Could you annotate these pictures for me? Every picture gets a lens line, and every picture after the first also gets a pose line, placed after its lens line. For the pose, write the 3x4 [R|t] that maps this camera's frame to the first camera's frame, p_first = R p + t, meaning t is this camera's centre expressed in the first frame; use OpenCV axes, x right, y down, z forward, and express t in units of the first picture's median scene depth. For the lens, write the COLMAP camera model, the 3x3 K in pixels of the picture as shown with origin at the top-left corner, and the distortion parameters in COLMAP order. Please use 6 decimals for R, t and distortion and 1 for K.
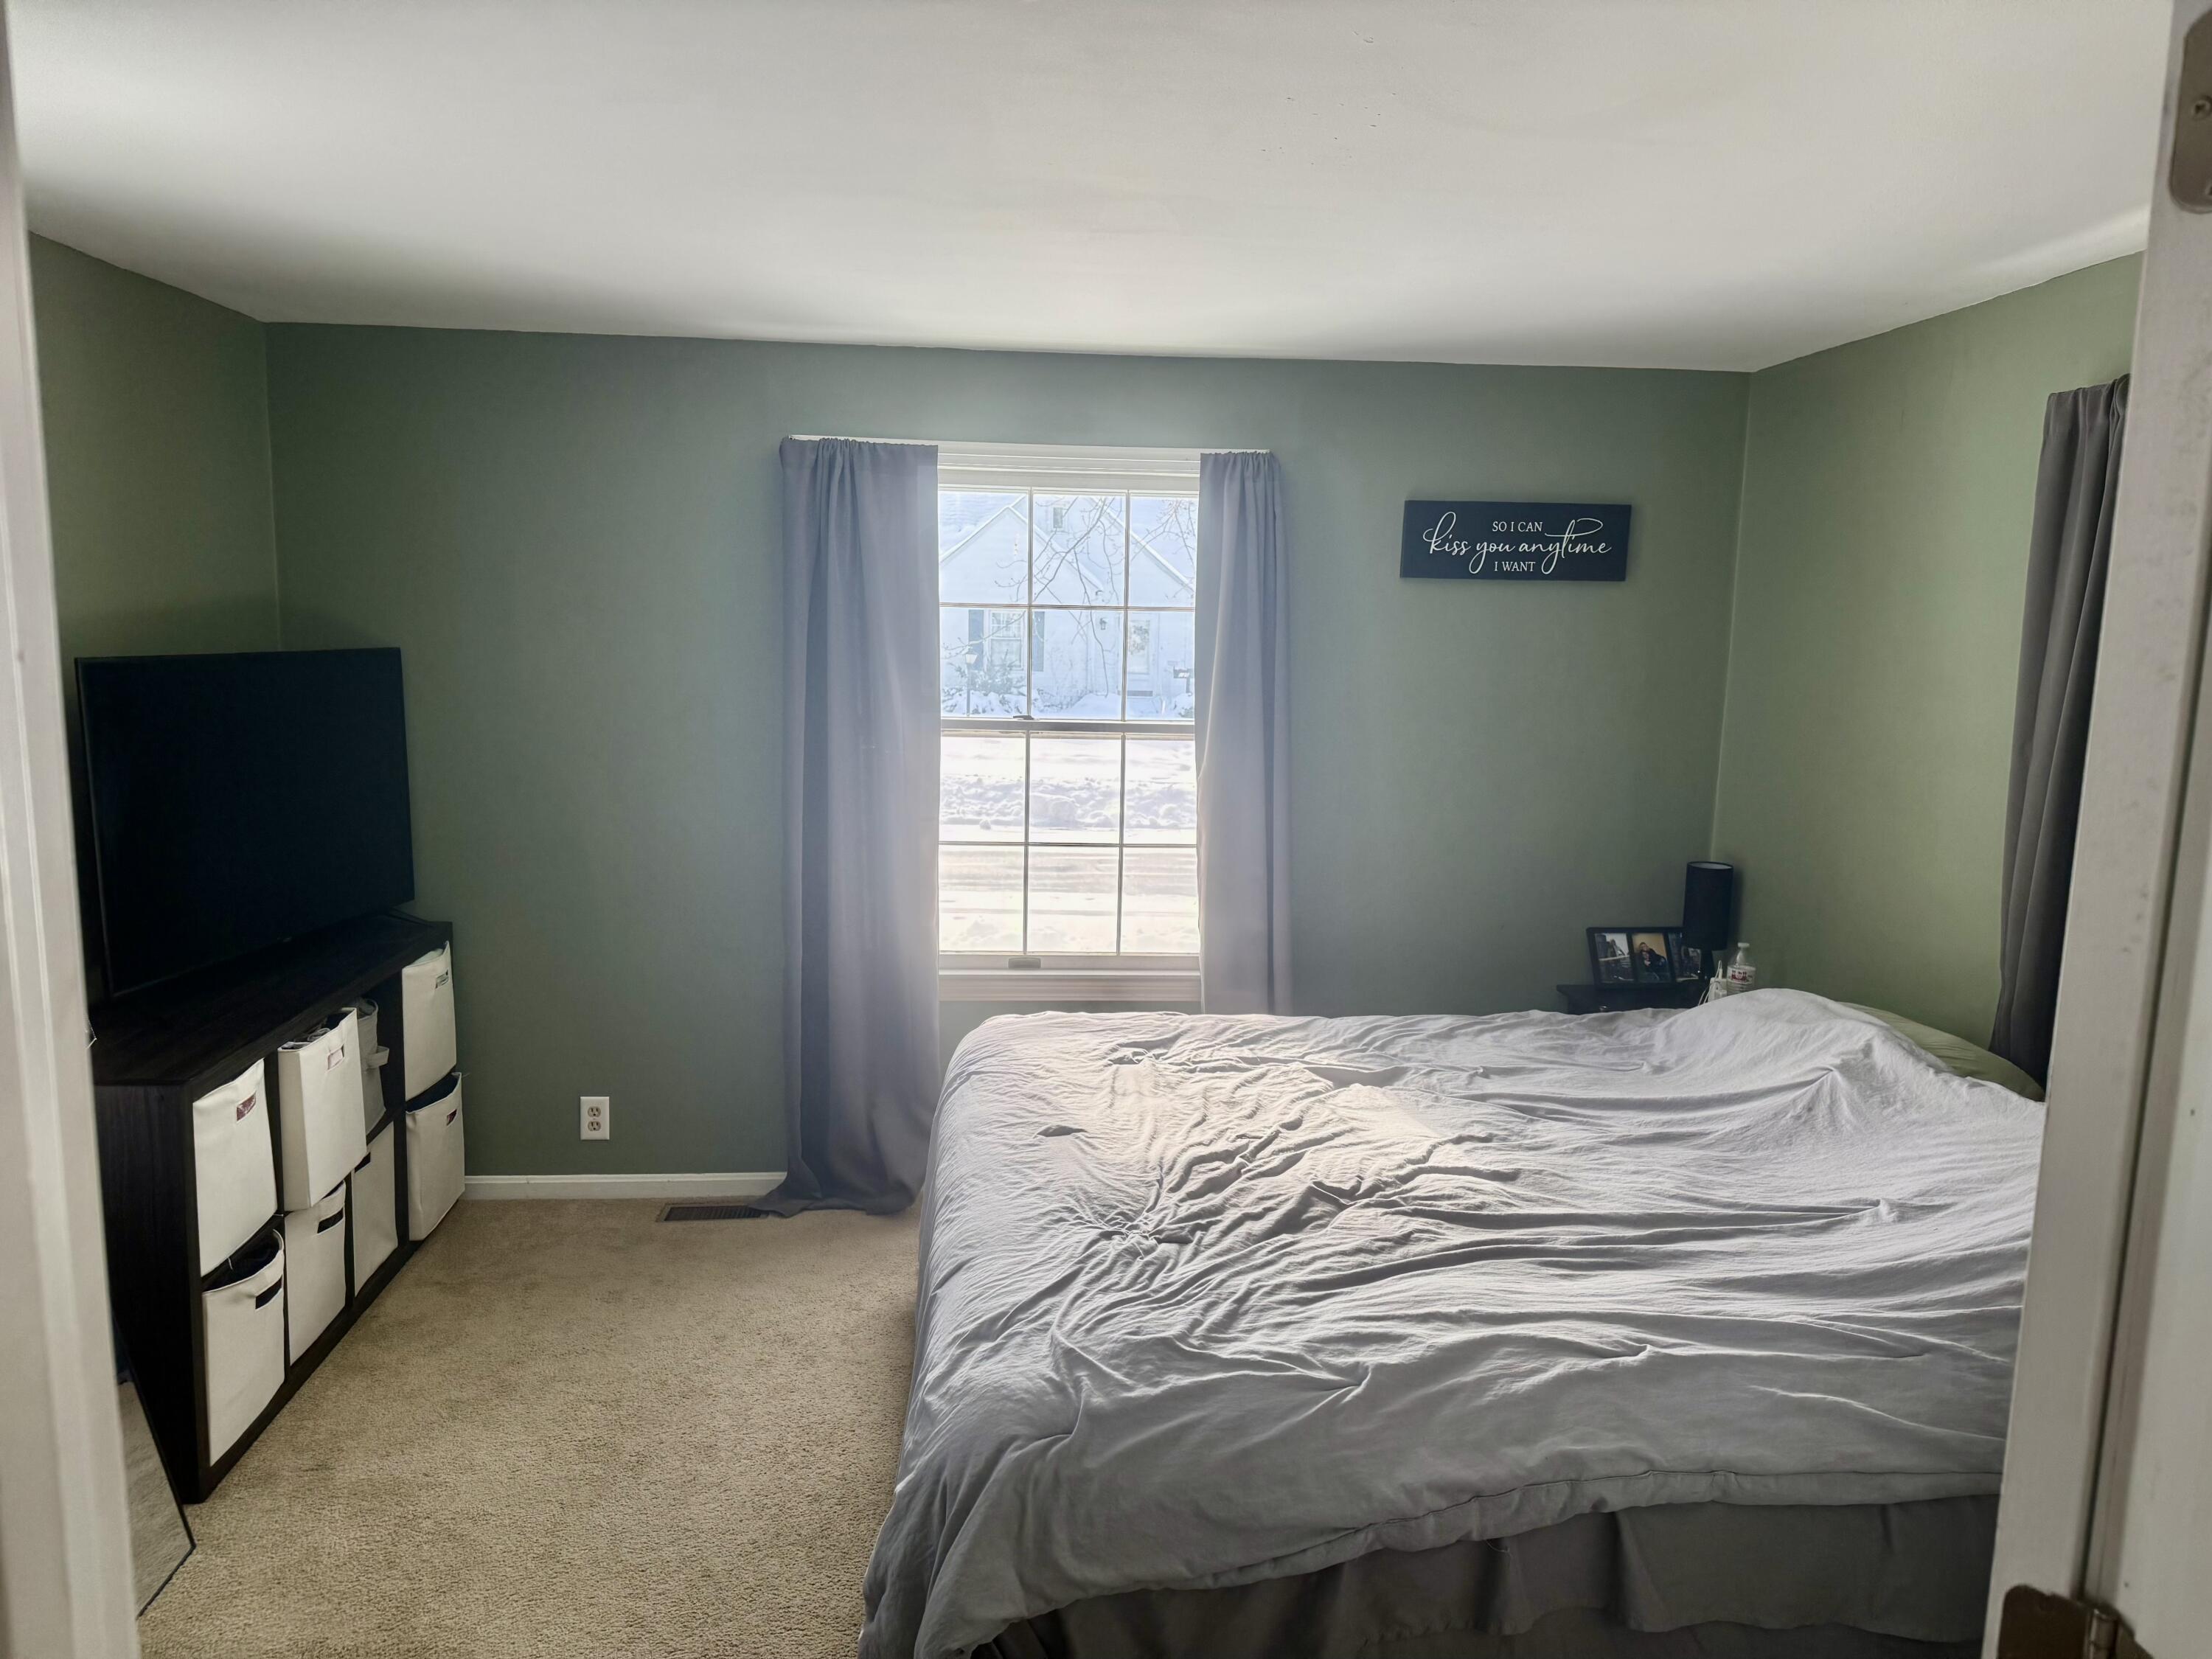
lens RADIAL K [[1552.5, 0, 1104.9], [0, 1552.5, 865.4], [0, 0, 1]] dist [0.221060, -0.427860]
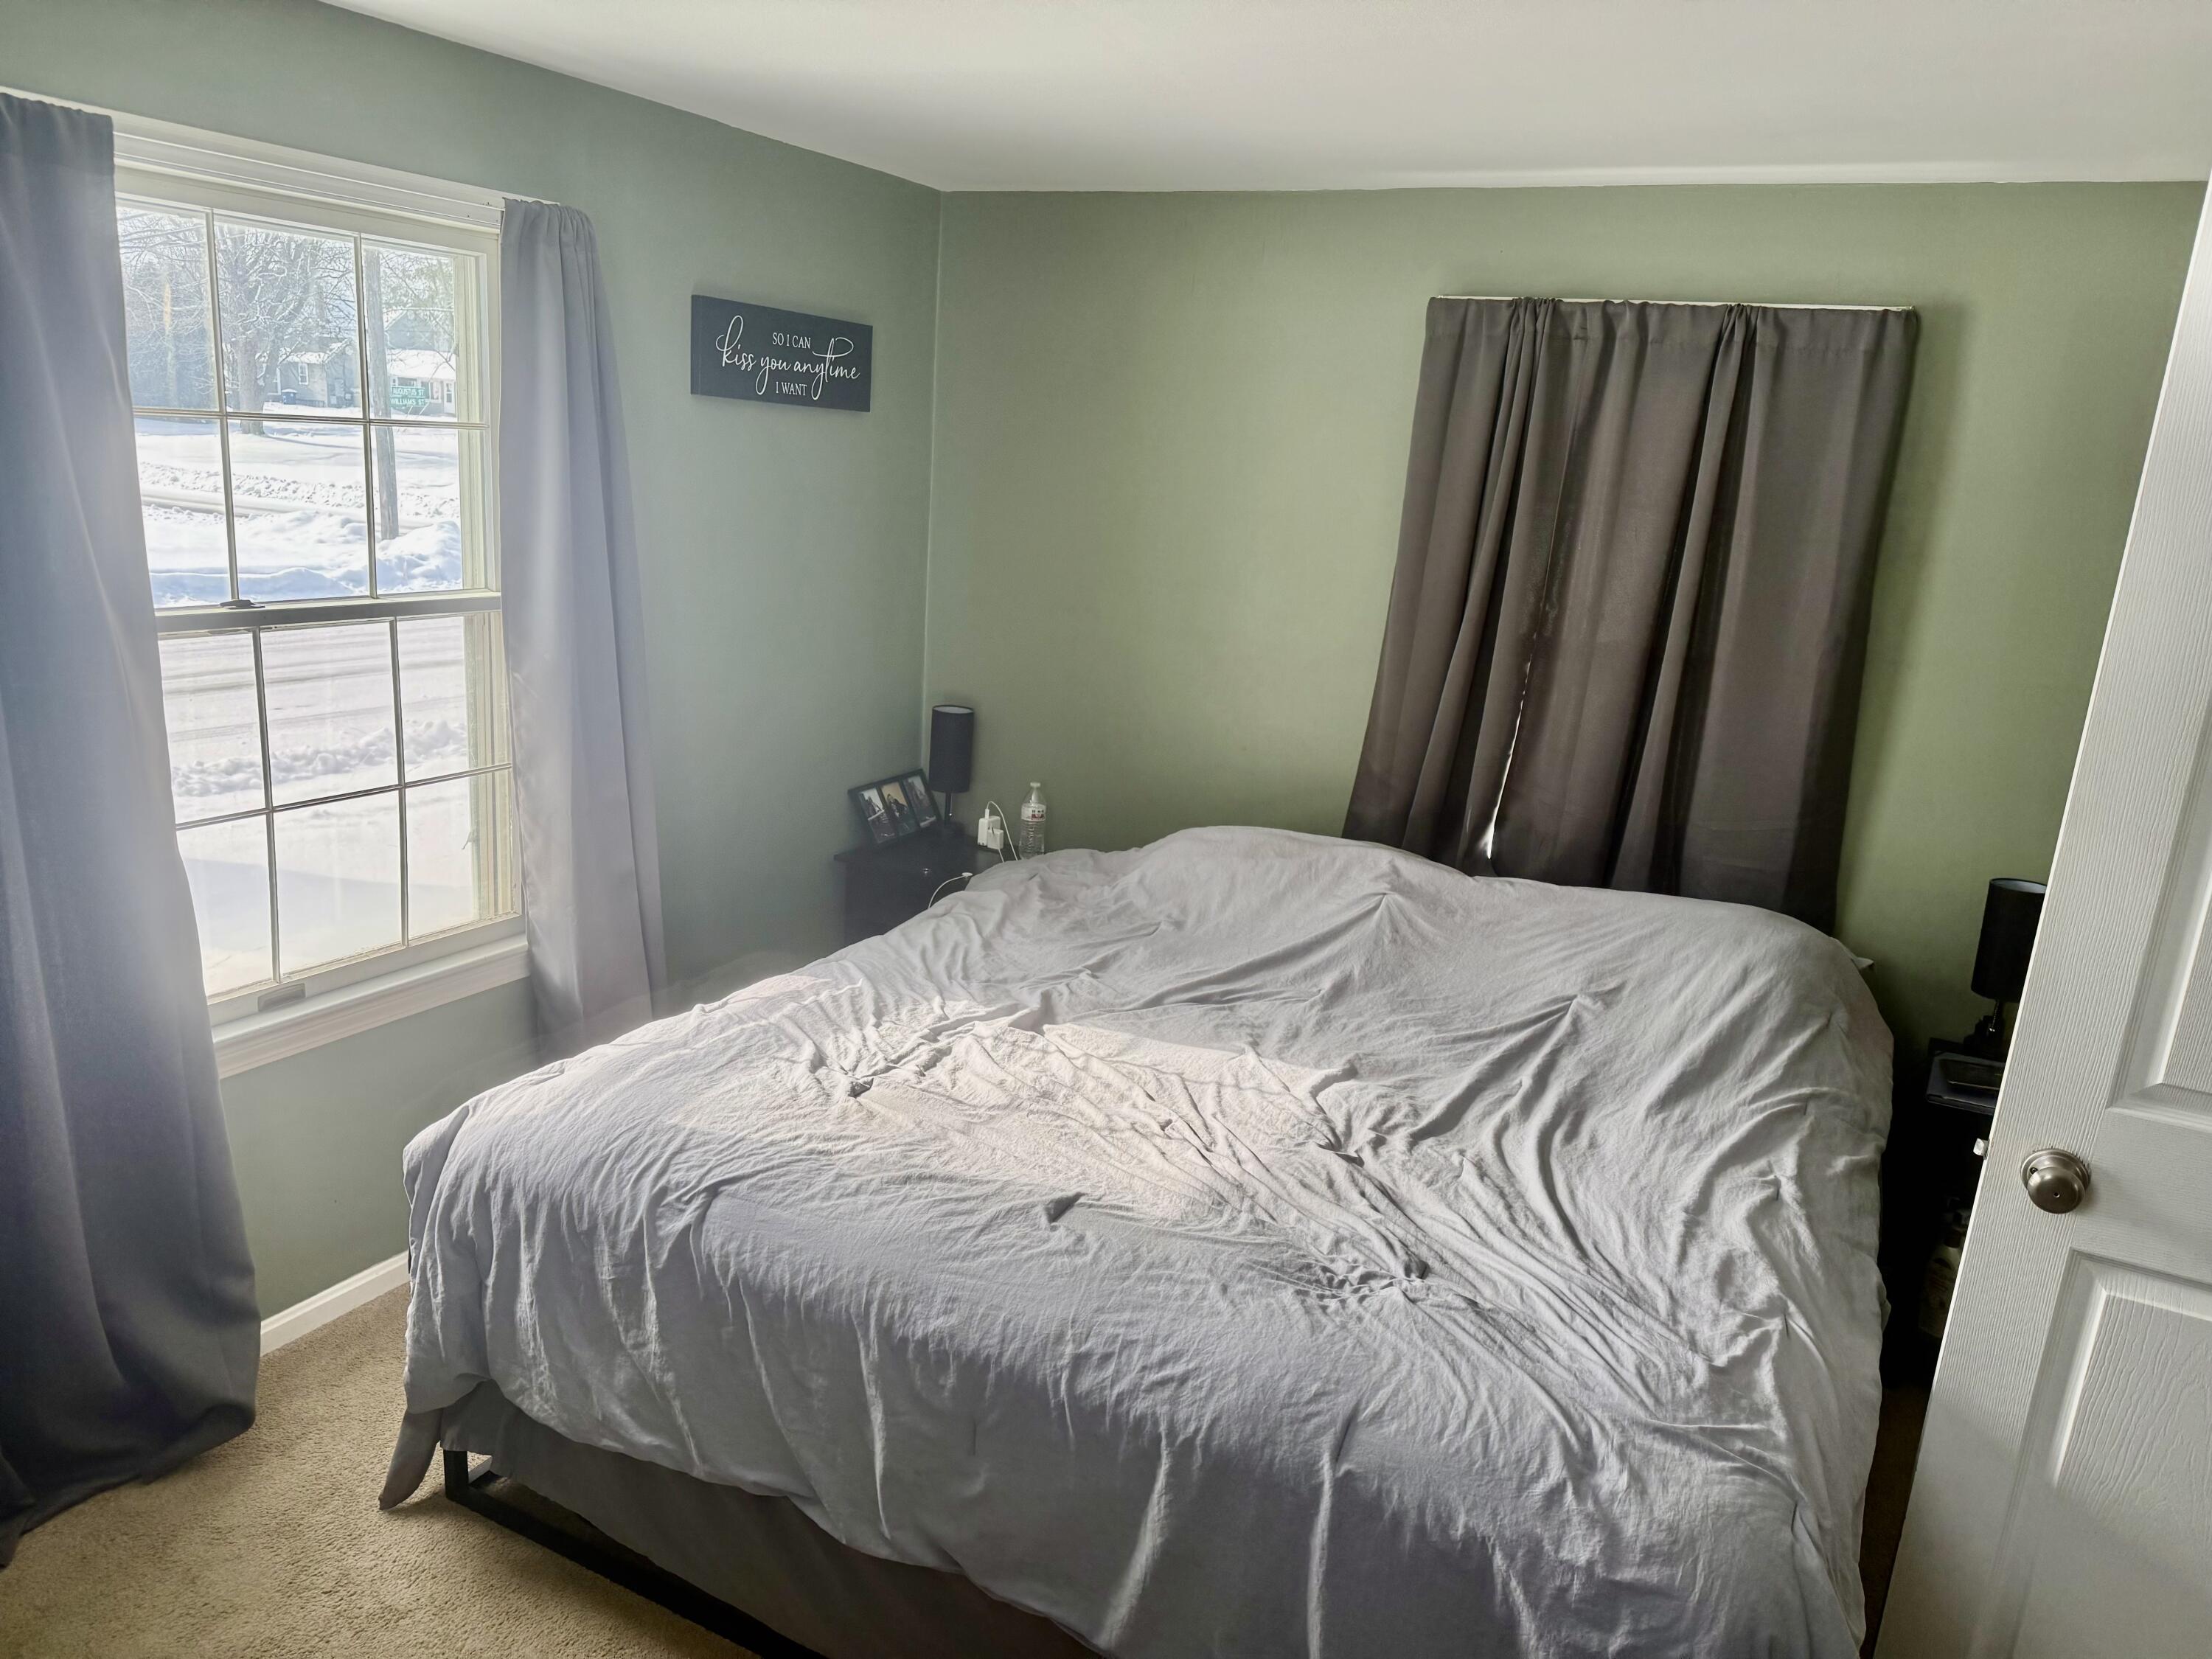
lens RADIAL K [[1567.6, 0, 1106.0], [0, 1567.6, 829.5], [0, 0, 1]] dist [0.076796, -0.078295]
pose [[0.534537, -0.188186, 0.823927, -0.402632], [0.079200, 0.981758, 0.172853, -0.089756], [-0.841426, -0.027141, 0.539690, 0.391307]]
